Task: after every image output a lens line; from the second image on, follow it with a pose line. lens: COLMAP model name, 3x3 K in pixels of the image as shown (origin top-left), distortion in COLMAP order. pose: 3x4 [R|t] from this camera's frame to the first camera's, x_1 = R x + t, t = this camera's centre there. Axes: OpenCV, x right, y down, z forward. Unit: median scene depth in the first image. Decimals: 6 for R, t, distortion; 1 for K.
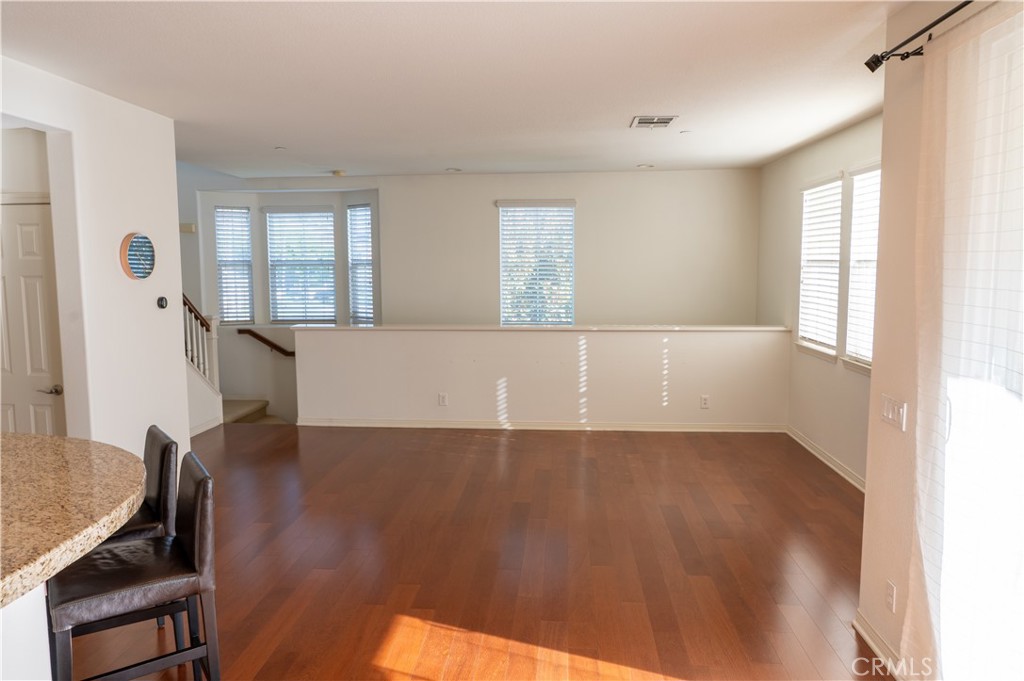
lens RADIAL K [[680.0, 0, 507.0], [0, 680.0, 341.2], [0, 0, 1]] dist [0.004096, -0.003720]
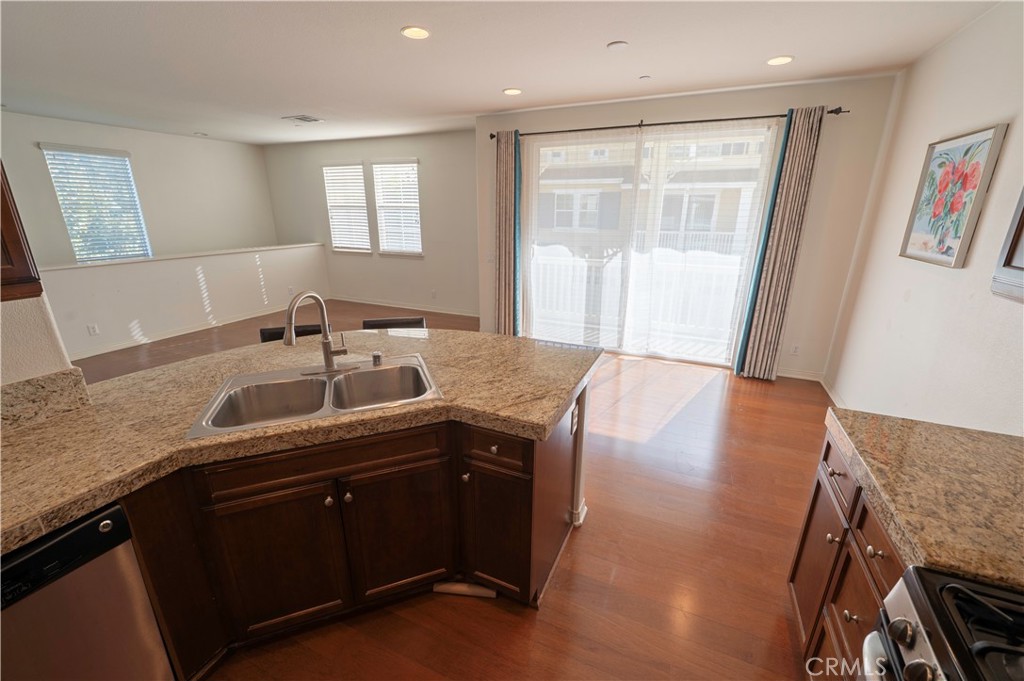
lens RADIAL K [[413.1, 0, 515.6], [0, 413.1, 325.1], [0, 0, 1]] dist [0.001300, 0.000170]
pose [[0.329598, -0.250906, 0.910171, -0.471634], [0.098329, 0.967920, 0.231218, -0.011493], [-0.938987, 0.013288, 0.343696, 0.103918]]
